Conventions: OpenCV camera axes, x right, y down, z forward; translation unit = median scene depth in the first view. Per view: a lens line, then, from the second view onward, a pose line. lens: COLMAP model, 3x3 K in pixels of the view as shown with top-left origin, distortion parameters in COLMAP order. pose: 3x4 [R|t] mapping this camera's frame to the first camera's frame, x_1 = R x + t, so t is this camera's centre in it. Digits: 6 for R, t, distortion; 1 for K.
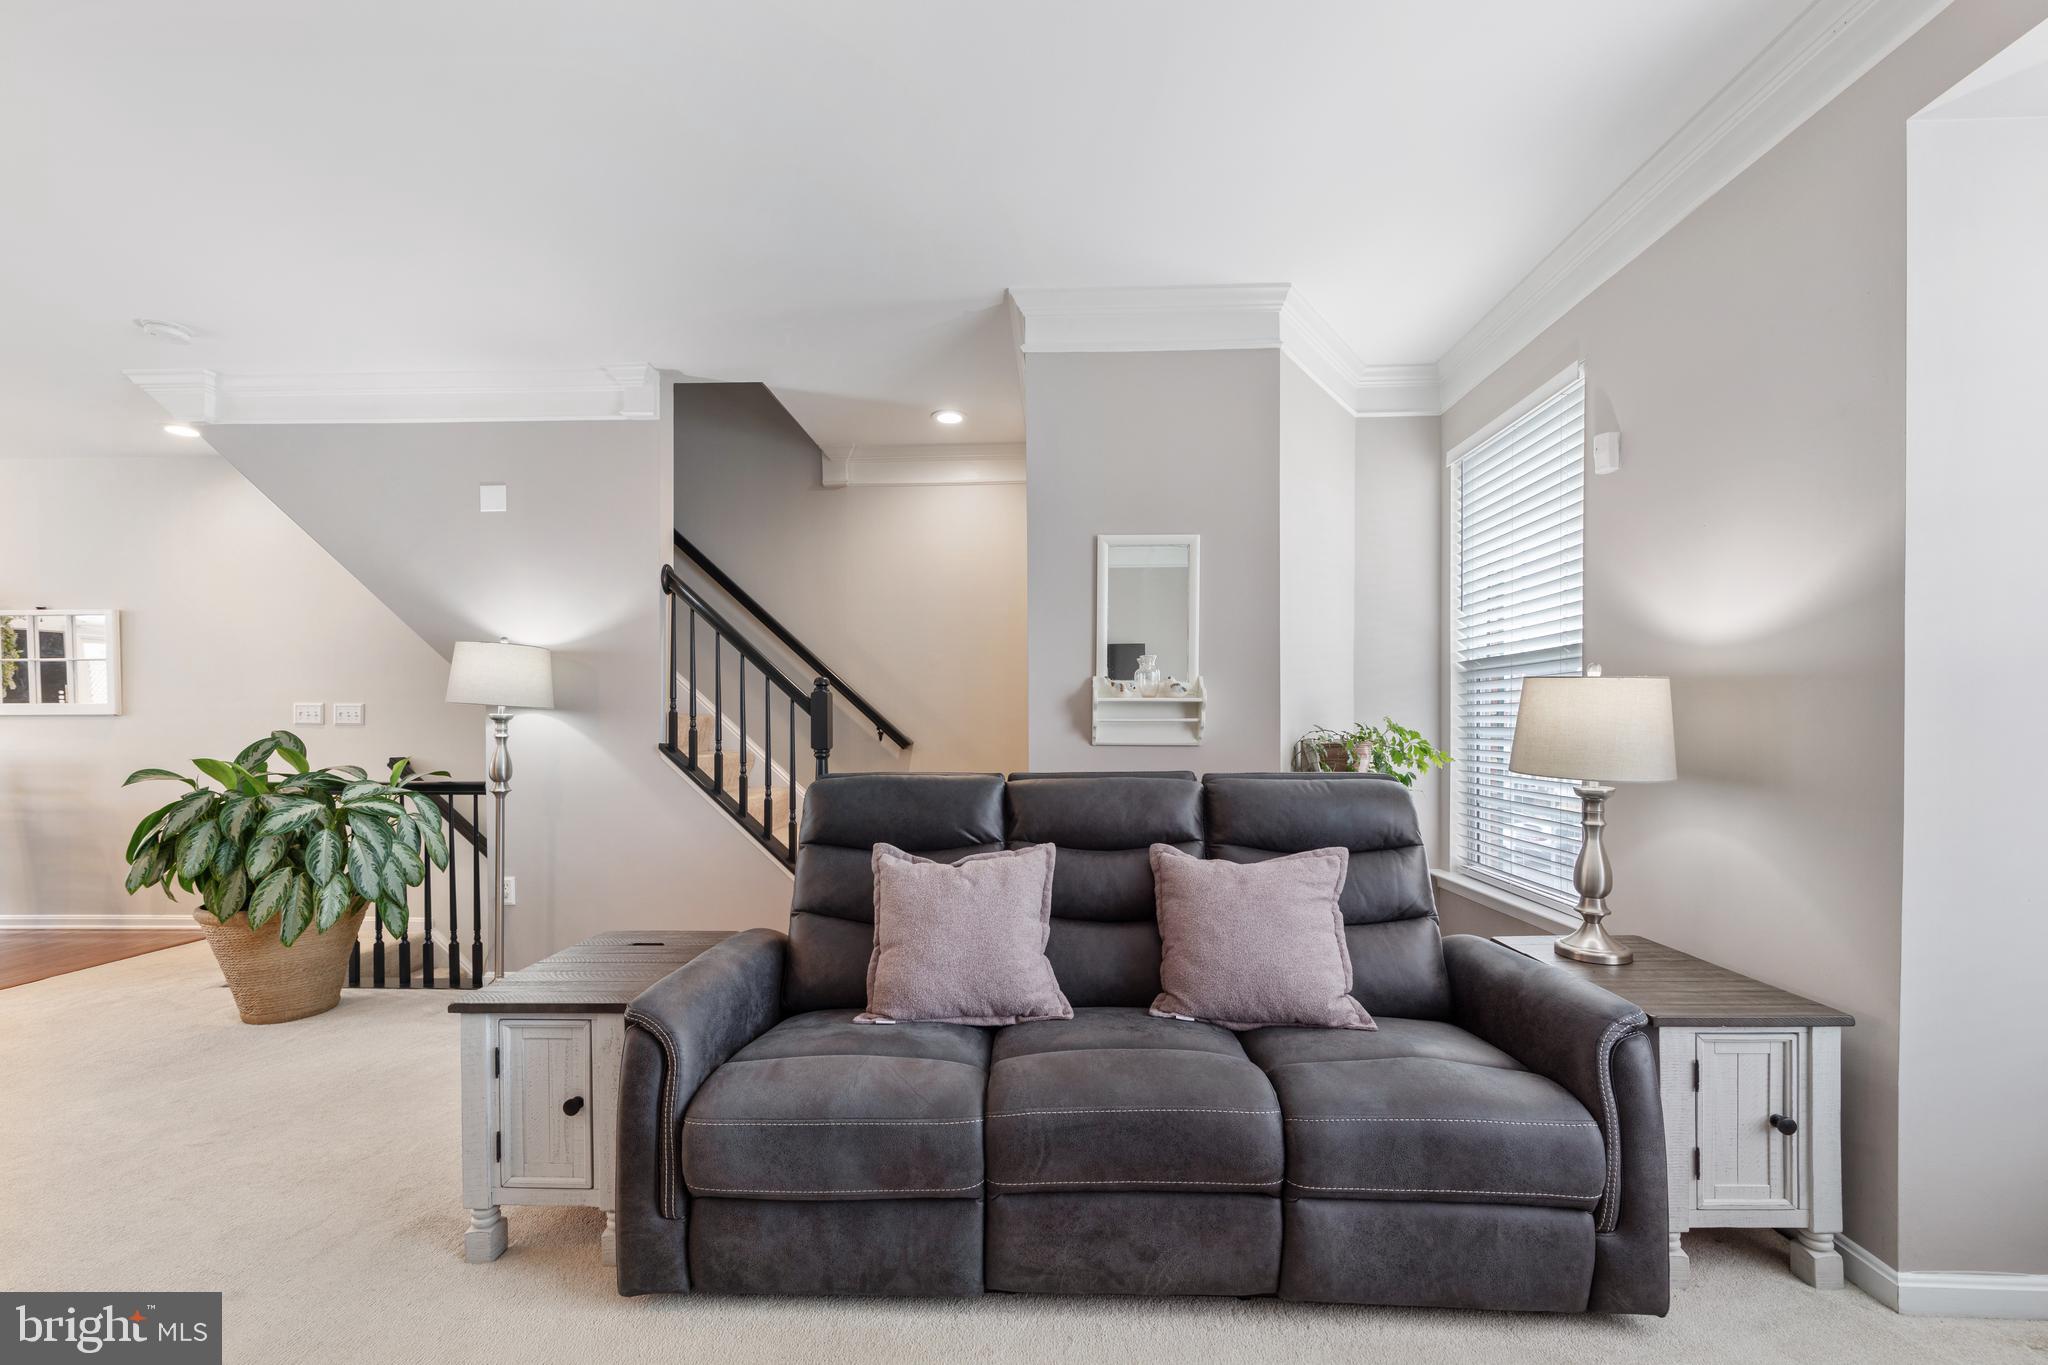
lens RADIAL K [[820.2, 0, 1029.4], [0, 820.2, 727.8], [0, 0, 1]] dist [0.003722, 0.000132]
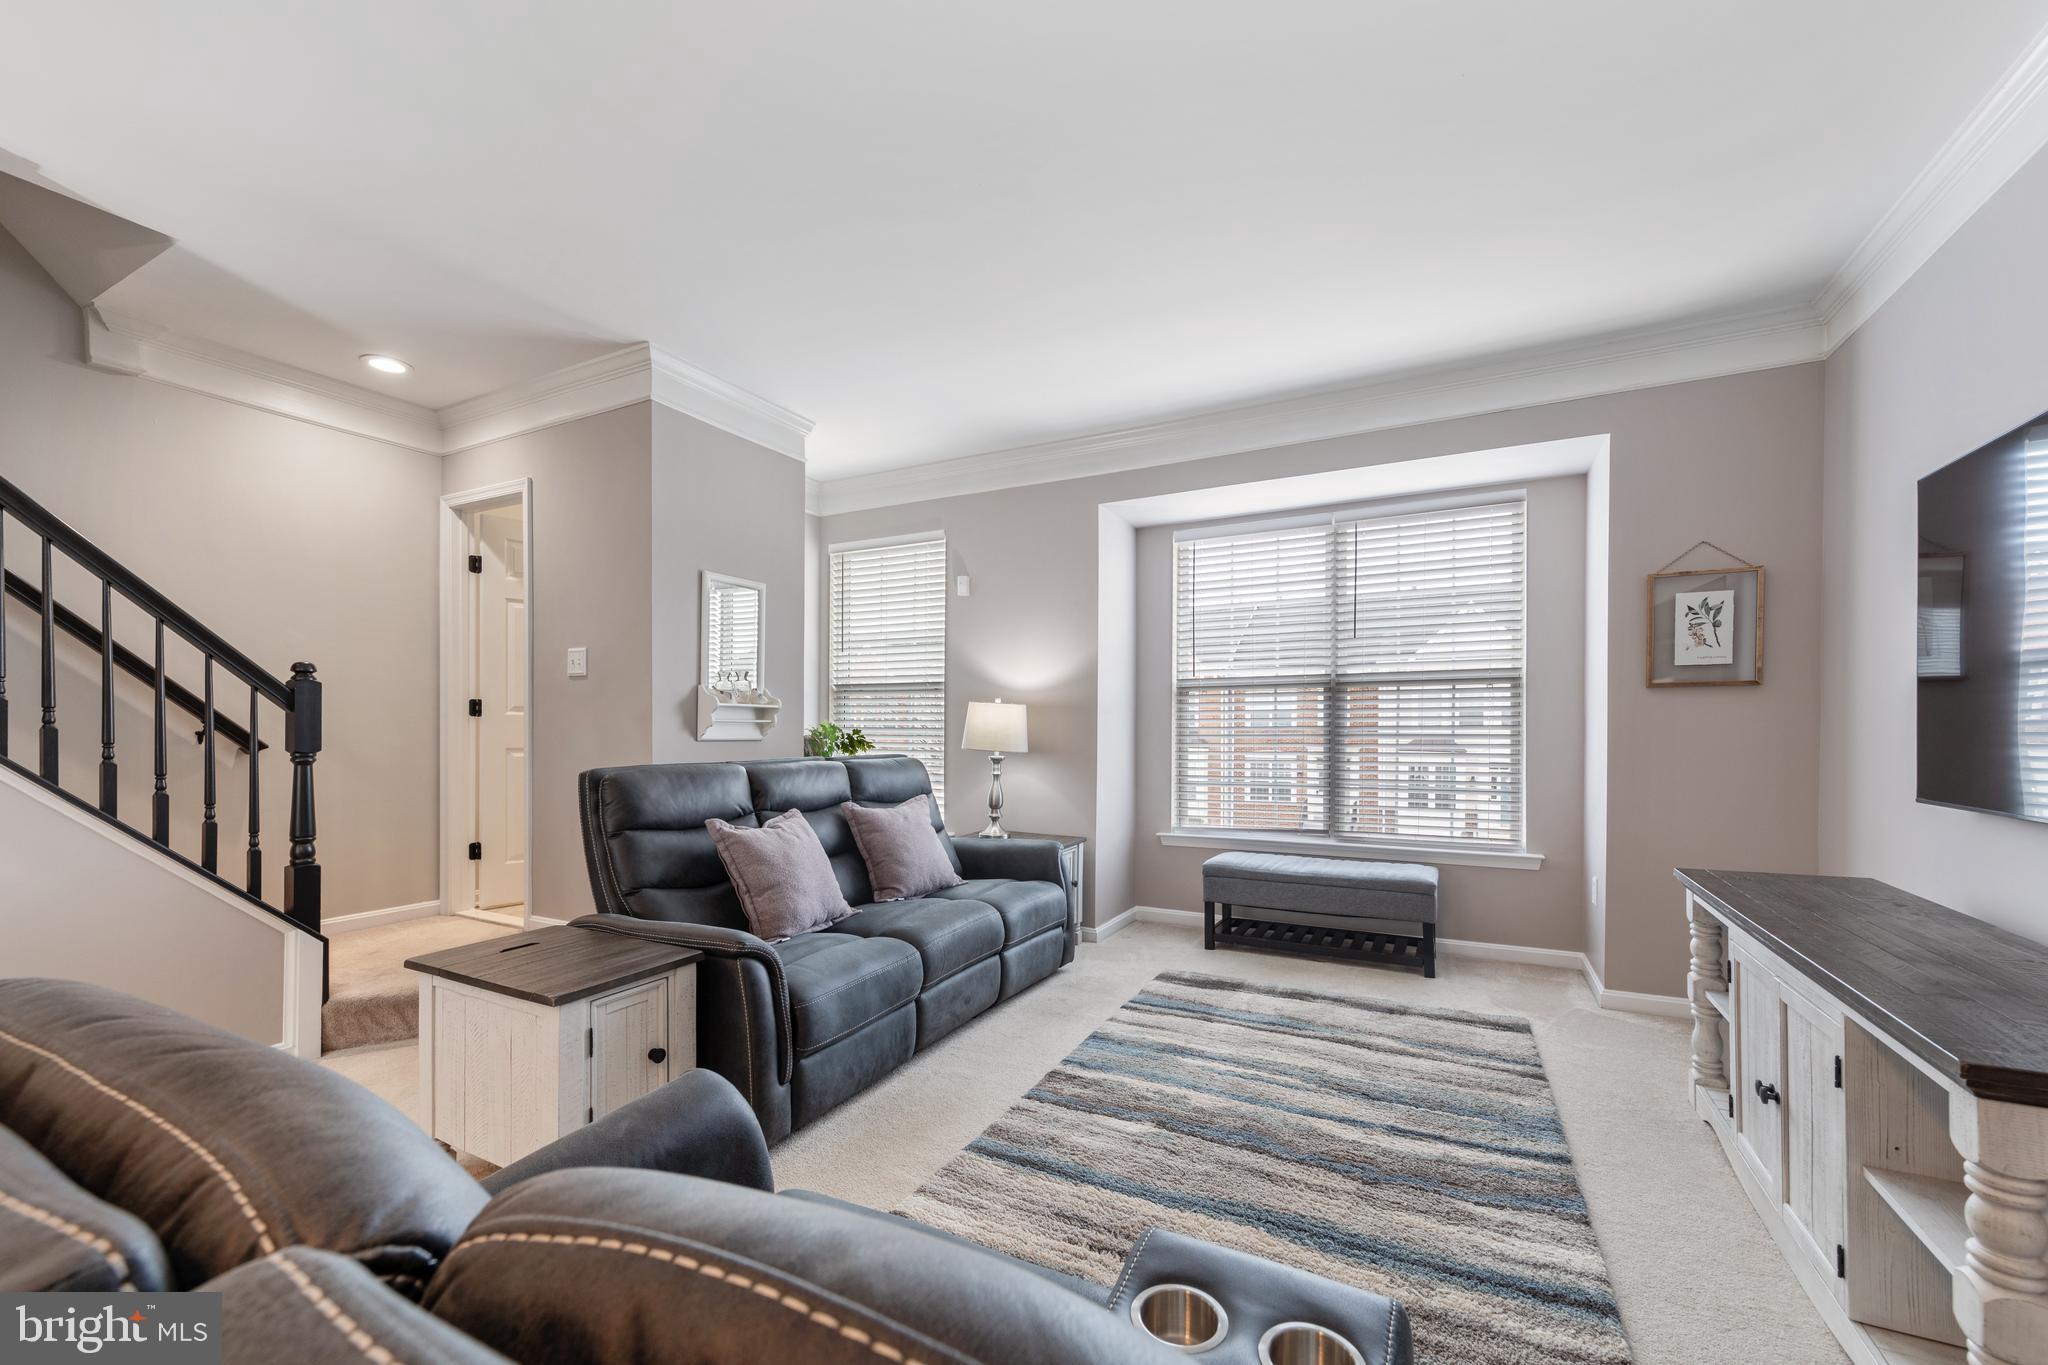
lens RADIAL K [[820.2, 0, 1041.3], [0, 820.2, 734.5], [0, 0, 1]] dist [0.003722, 0.000132]
pose [[0.417211, -0.005349, 0.908794, -0.752806], [-0.002825, 0.999970, 0.007182, 0.001376], [-0.908805, -0.005563, 0.417184, 0.020052]]
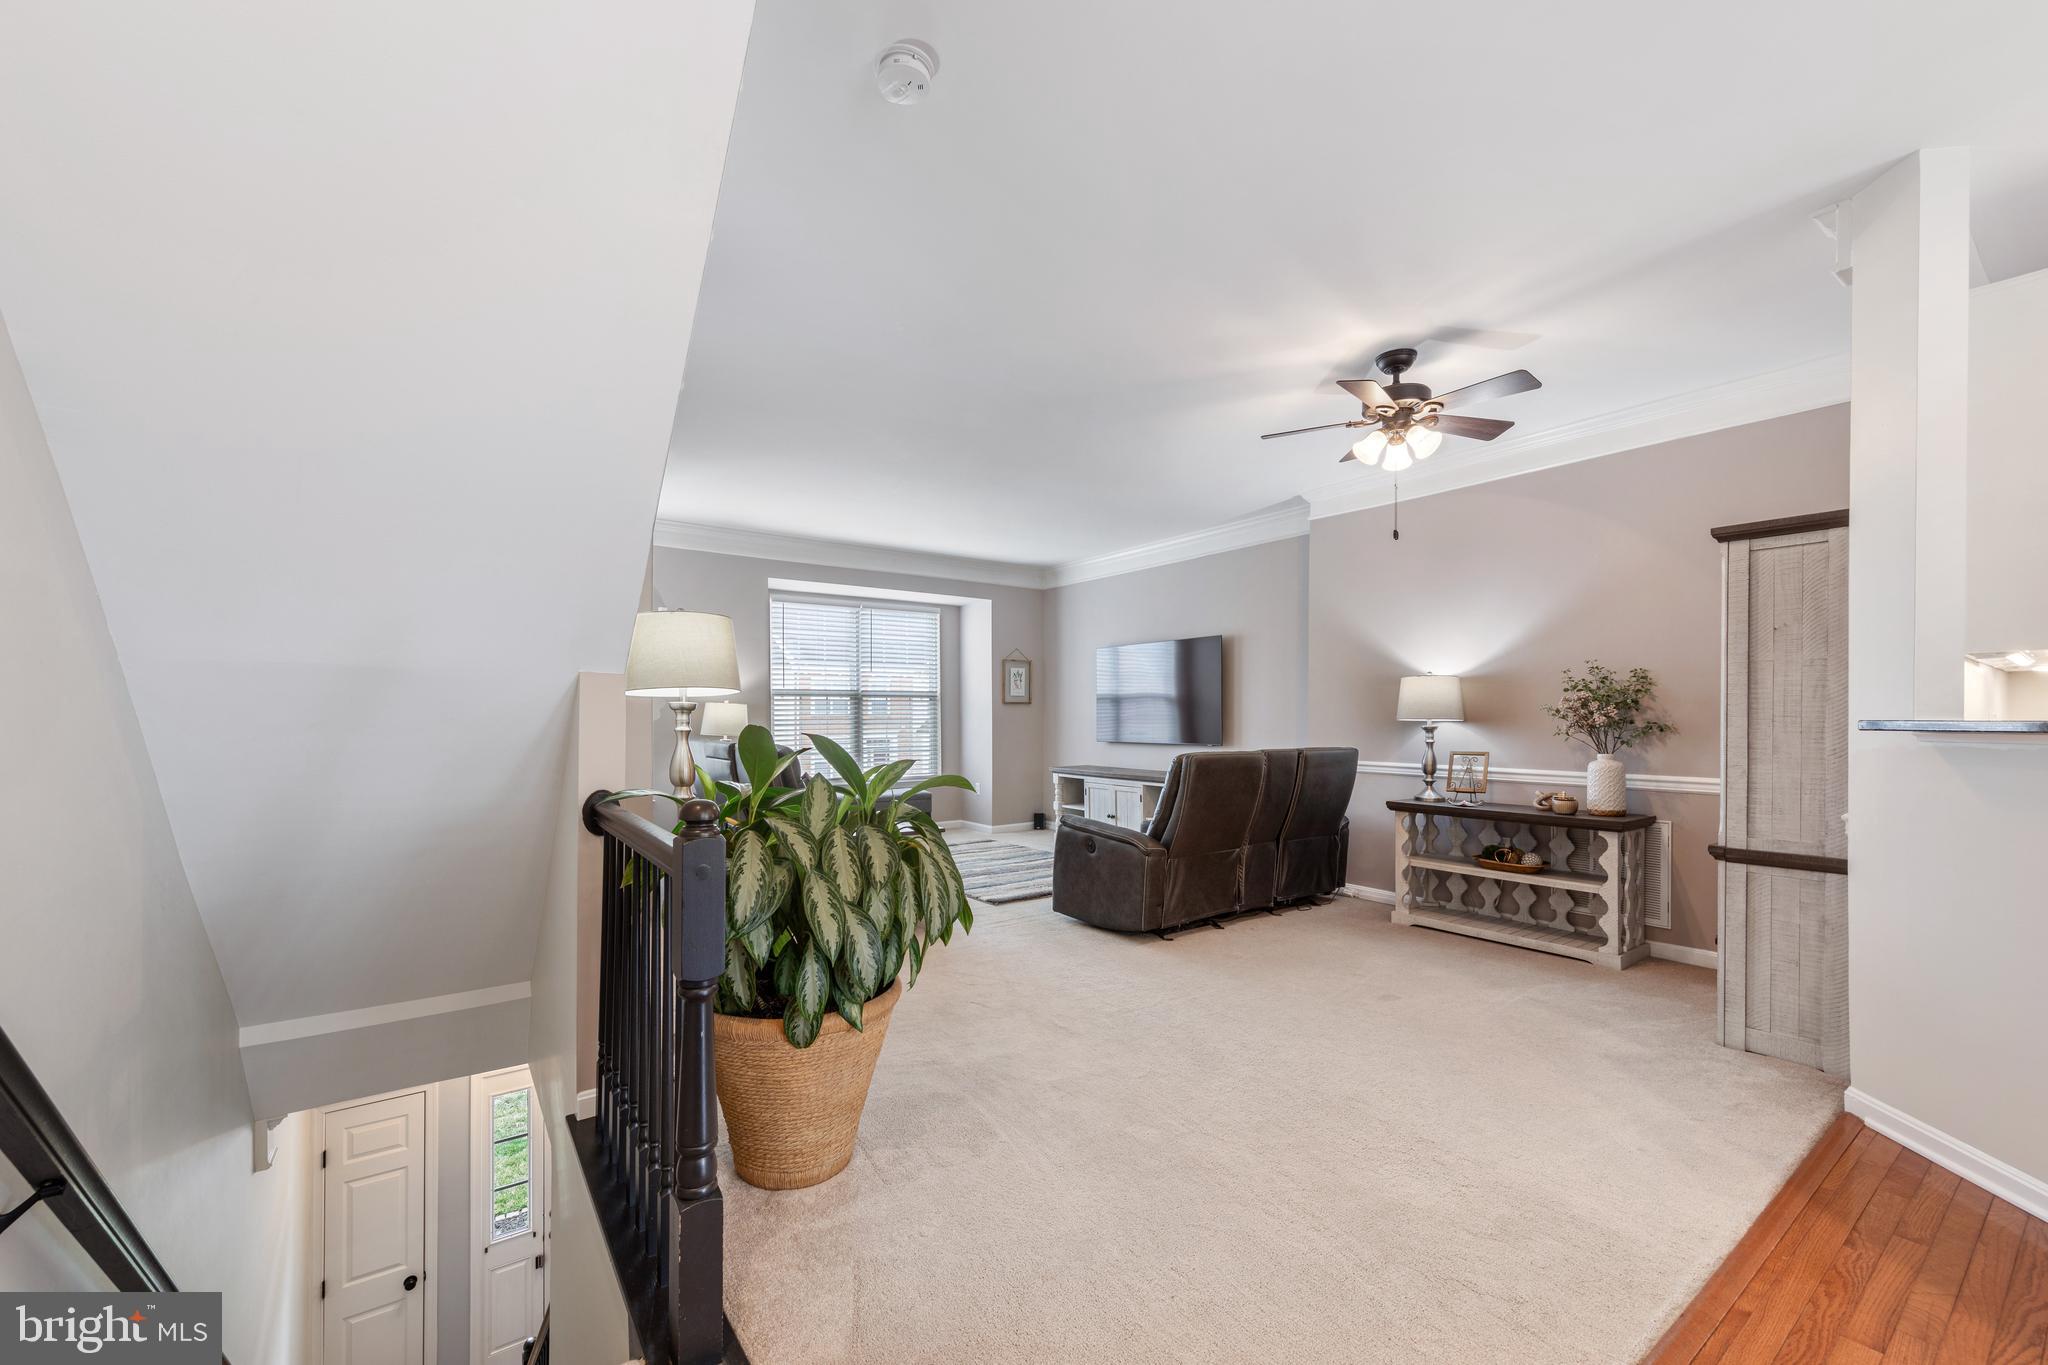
lens RADIAL K [[820.2, 0, 1019.8], [0, 820.2, 722.3], [0, 0, 1]] dist [0.003722, 0.000132]
pose [[-0.621943, -0.004762, 0.783048, -1.503413], [-0.003940, 0.999988, 0.002952, -0.001613], [-0.783053, -0.001249, -0.621954, 1.233797]]
